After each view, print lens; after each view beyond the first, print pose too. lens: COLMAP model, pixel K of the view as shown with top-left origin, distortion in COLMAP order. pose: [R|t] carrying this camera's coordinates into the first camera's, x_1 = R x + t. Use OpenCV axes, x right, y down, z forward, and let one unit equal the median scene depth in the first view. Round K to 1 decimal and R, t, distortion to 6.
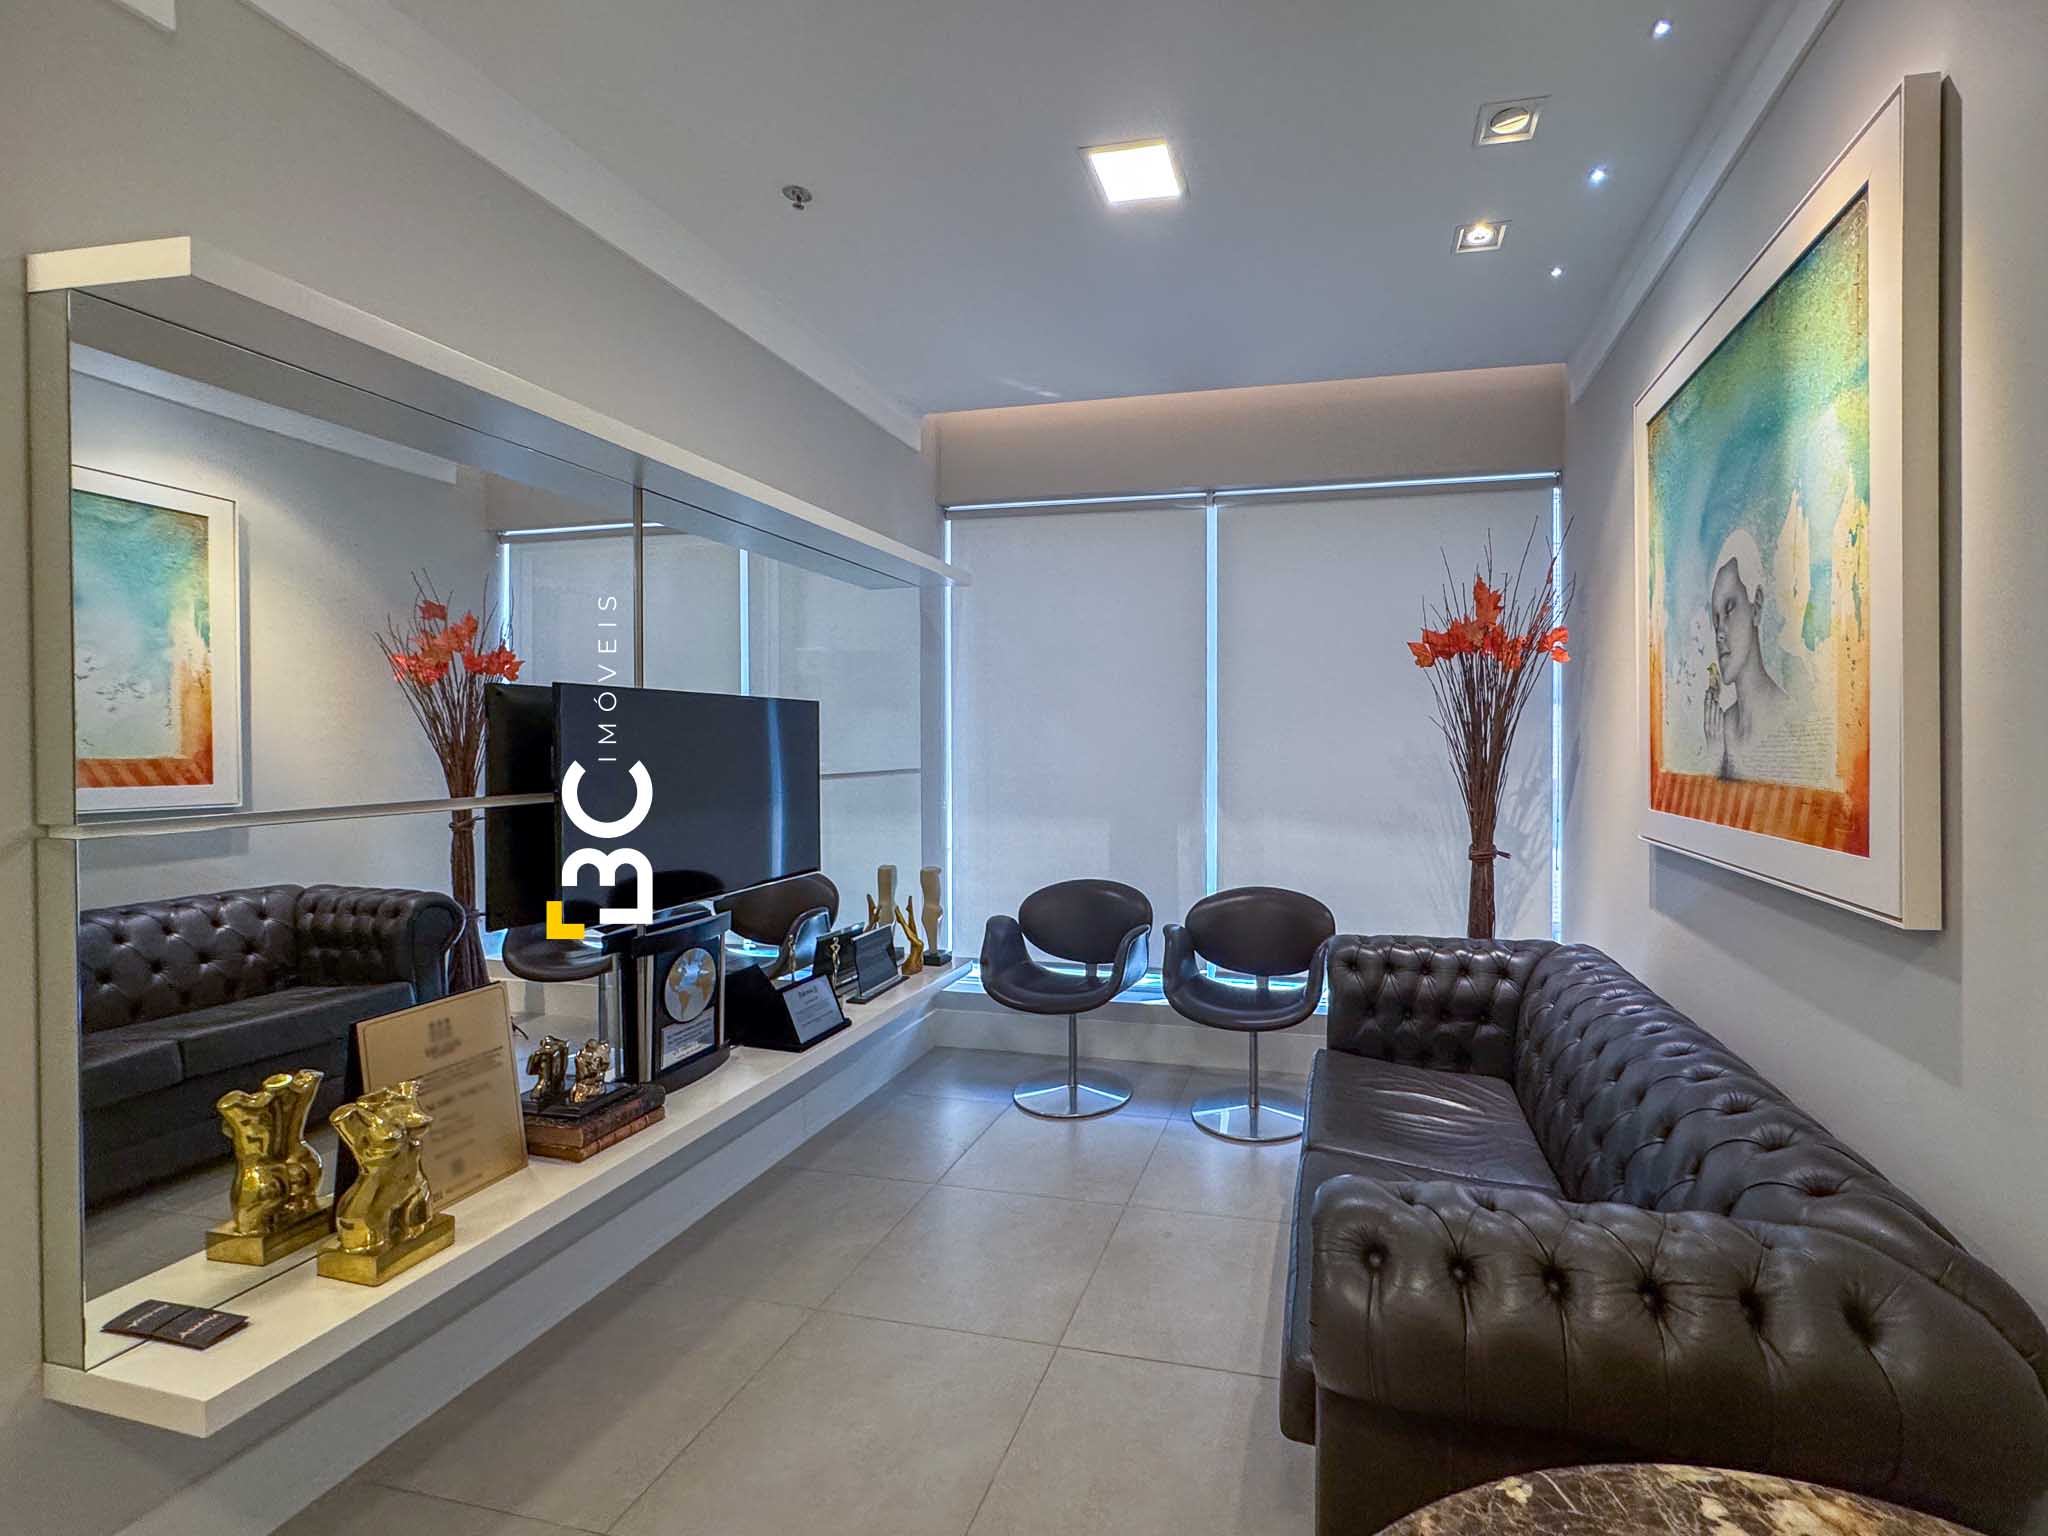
lens RADIAL K [[869.4, 0, 1159.3], [0, 869.4, 757.8], [0, 0, 1]] dist [-0.001282, -0.000023]
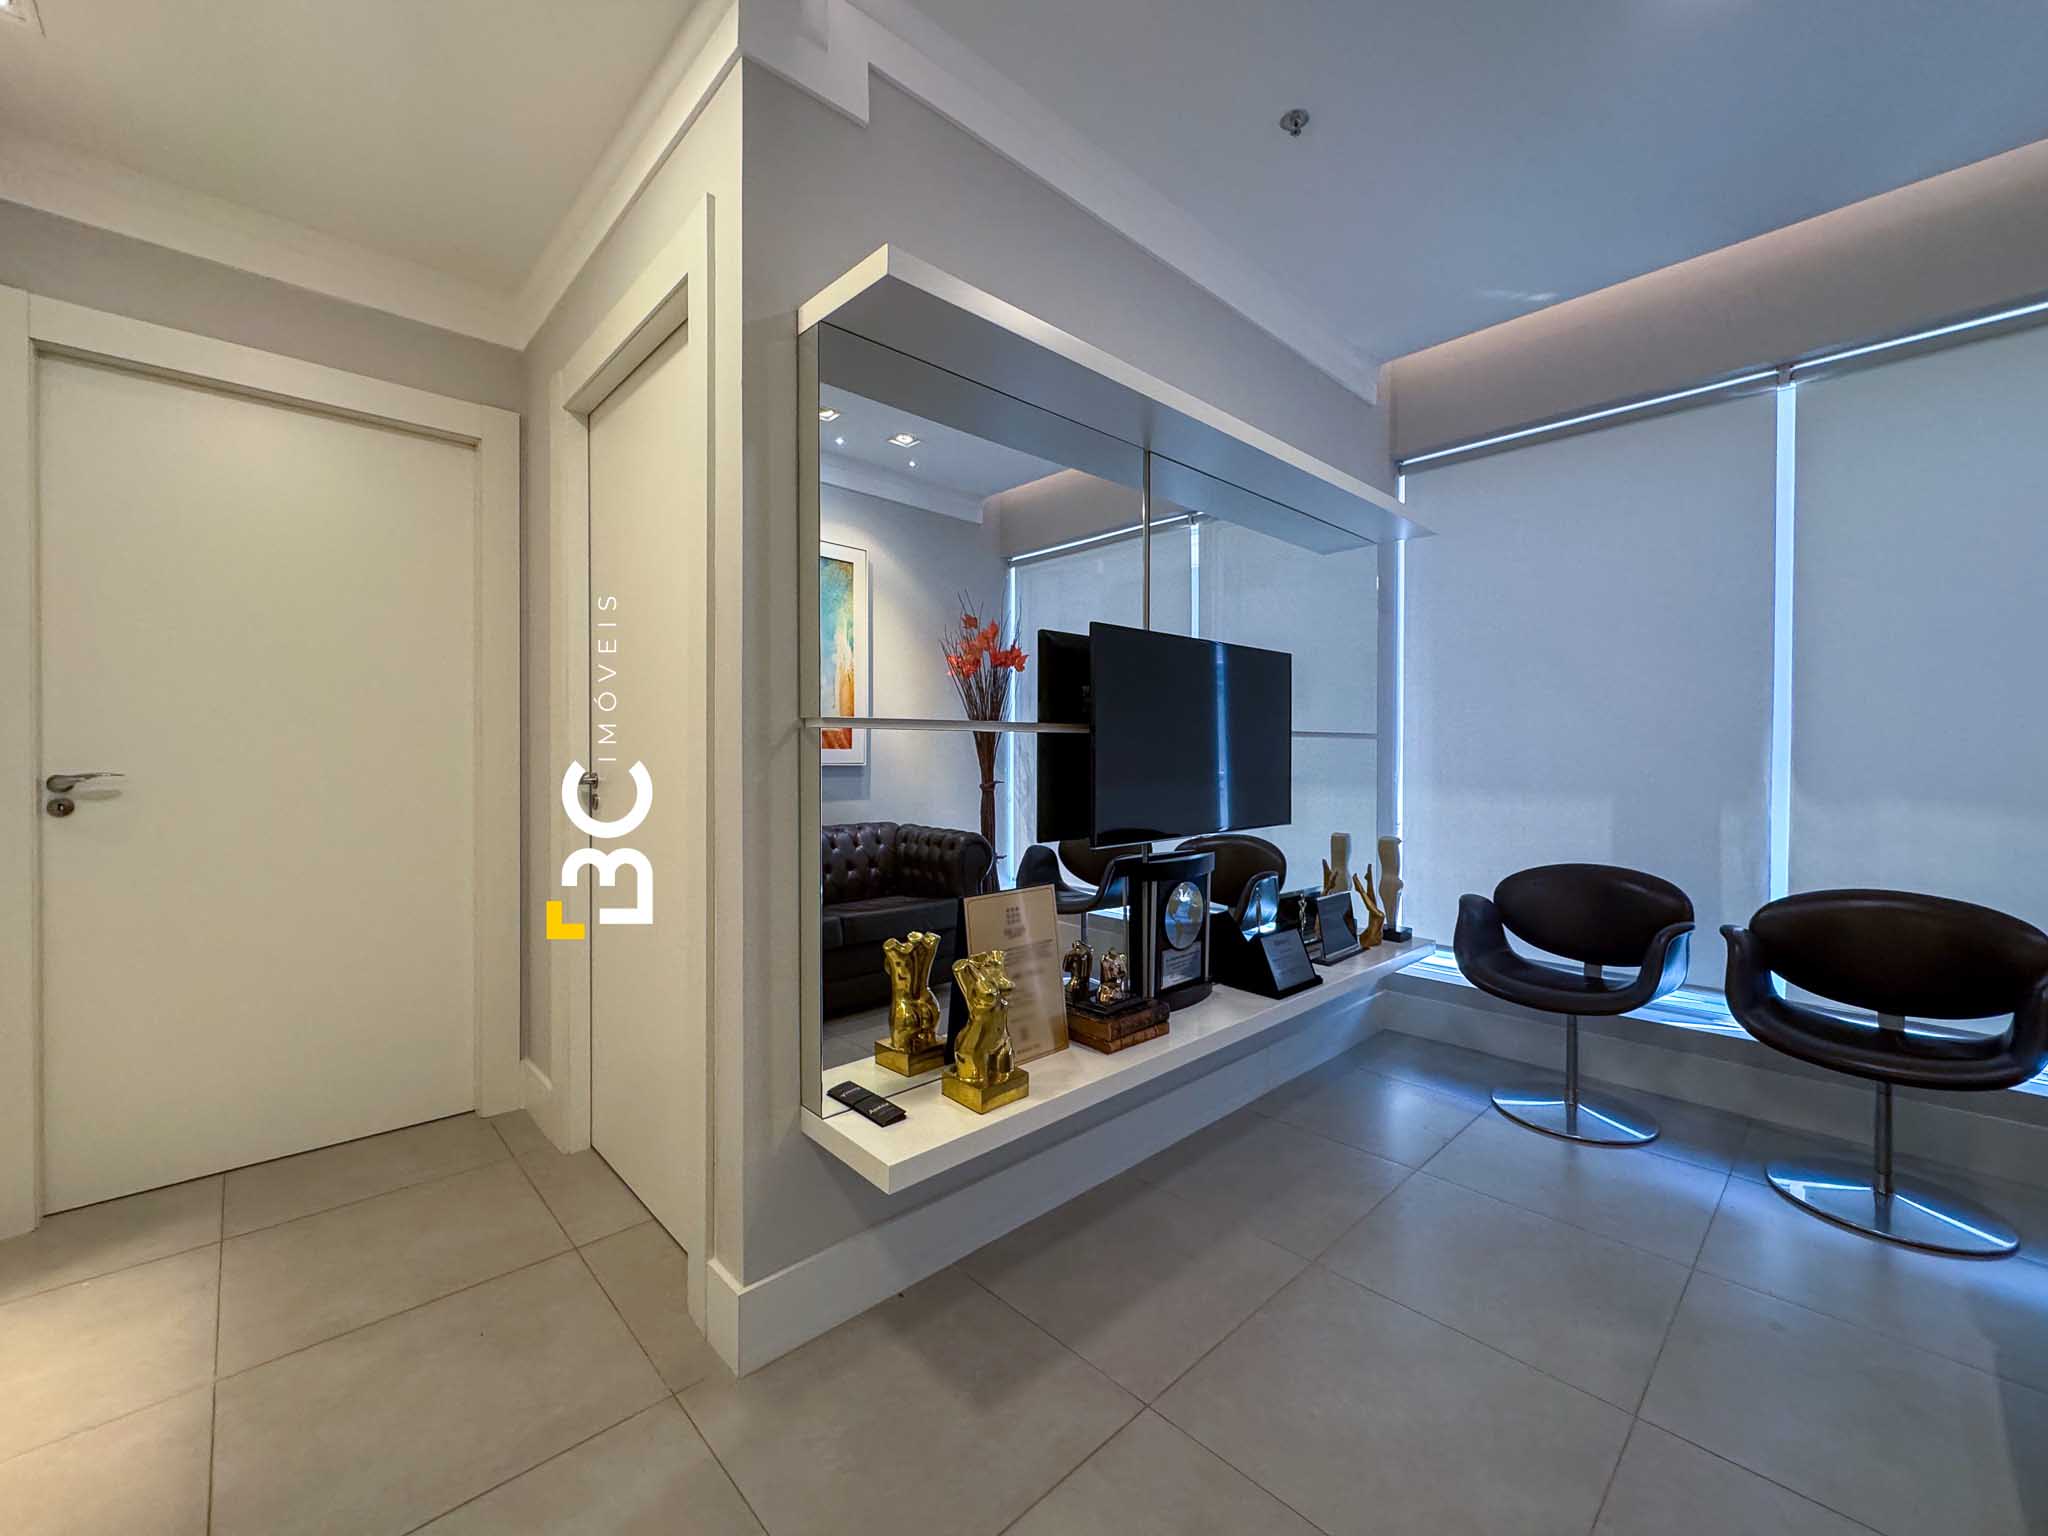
lens RADIAL K [[822.6, 0, 1024.0], [0, 822.6, 768.0], [0, 0, 1]] dist [-0.004080, -0.000372]
pose [[0.822229, 0.012143, -0.569028, -0.163988], [-0.008691, 0.999924, 0.008780, 0.092775], [0.569091, -0.002273, 0.822271, 0.080694]]
